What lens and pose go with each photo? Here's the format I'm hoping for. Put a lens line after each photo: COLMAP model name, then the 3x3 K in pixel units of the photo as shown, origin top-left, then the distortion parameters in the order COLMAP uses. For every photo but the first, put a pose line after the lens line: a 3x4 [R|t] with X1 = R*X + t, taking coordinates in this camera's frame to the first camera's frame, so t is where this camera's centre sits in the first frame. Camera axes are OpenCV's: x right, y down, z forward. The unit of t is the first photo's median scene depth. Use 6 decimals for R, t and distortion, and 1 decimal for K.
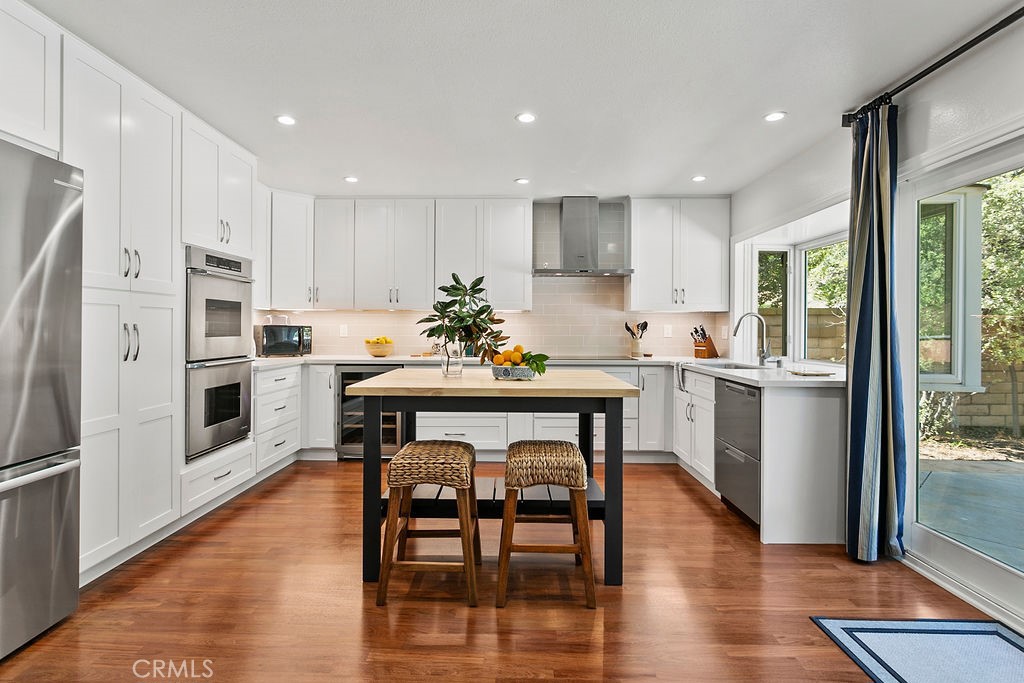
lens RADIAL K [[518.0, 0, 507.5], [0, 518.0, 337.1], [0, 0, 1]] dist [-0.007675, 0.002763]
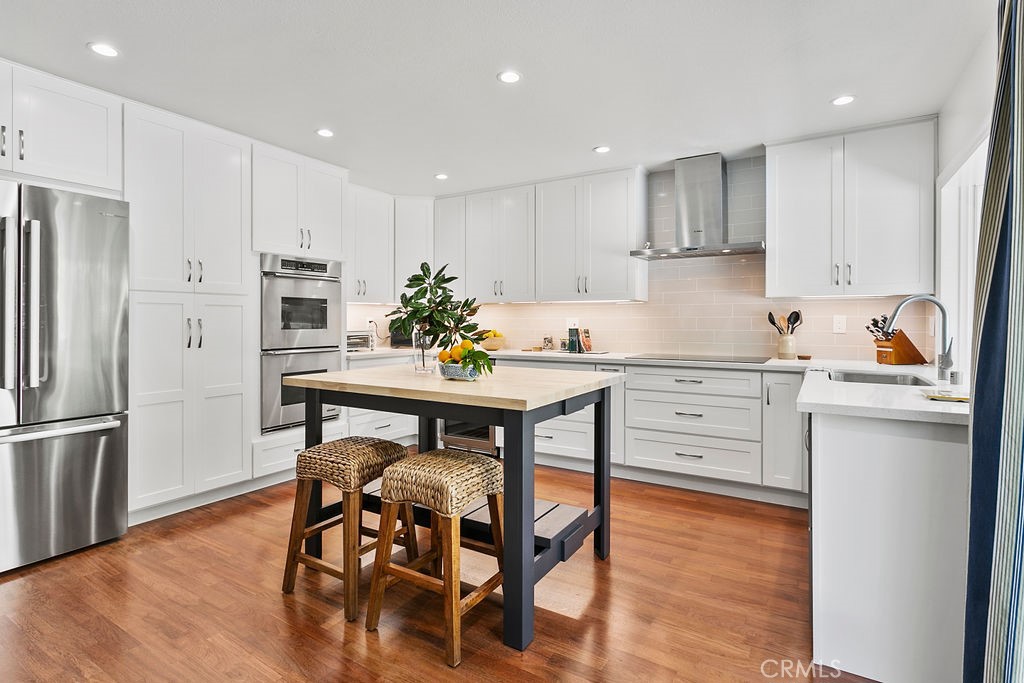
lens RADIAL K [[518.0, 0, 507.0], [0, 518.0, 333.4], [0, 0, 1]] dist [-0.007675, 0.002763]
pose [[0.854192, 0.008046, -0.519895, 0.442306], [-0.006166, 0.999967, 0.005345, -0.000360], [0.519921, -0.001360, 0.854213, 0.240013]]
